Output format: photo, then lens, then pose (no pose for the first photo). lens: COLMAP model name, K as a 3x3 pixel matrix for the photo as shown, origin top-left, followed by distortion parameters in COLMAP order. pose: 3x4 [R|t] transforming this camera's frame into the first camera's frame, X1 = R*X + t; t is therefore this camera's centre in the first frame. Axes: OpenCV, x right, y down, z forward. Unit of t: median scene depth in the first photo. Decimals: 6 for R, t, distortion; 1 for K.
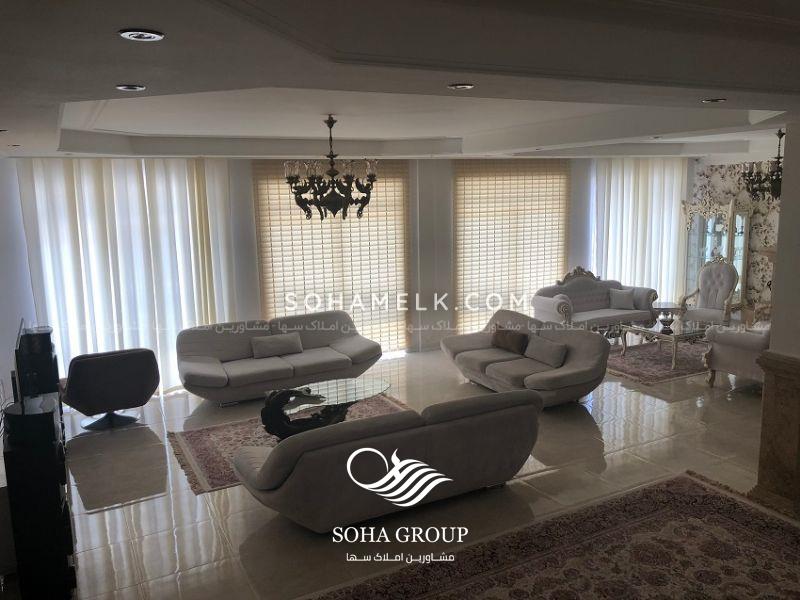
lens RADIAL K [[665.8, 0, 399.1], [0, 665.8, 298.5], [0, 0, 1]] dist [0.038711, -0.032495]
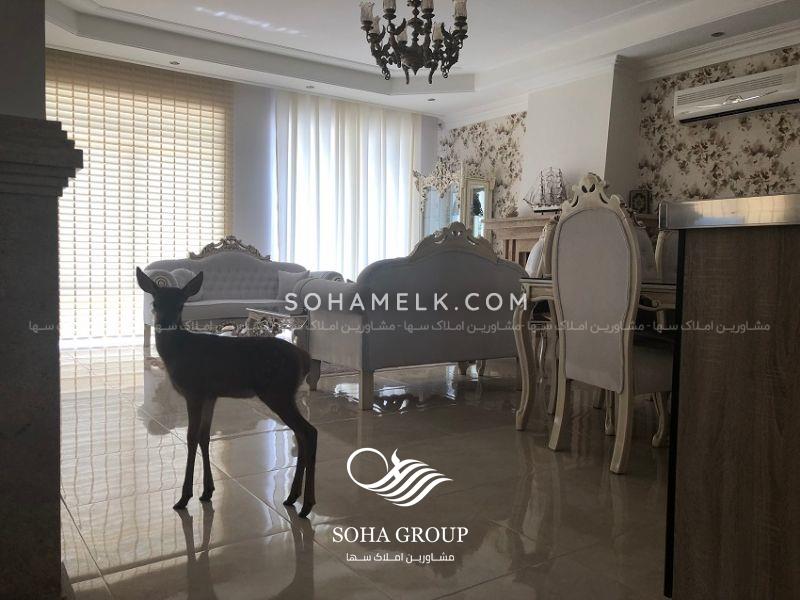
lens RADIAL K [[665.8, 0, 398.4], [0, 665.8, 302.0], [0, 0, 1]] dist [0.038711, -0.032495]
pose [[0.990459, 0.030600, 0.134366, 0.345227], [-0.016071, 0.994031, -0.107909, 0.087274], [-0.136866, 0.104720, 0.985039, 0.319517]]
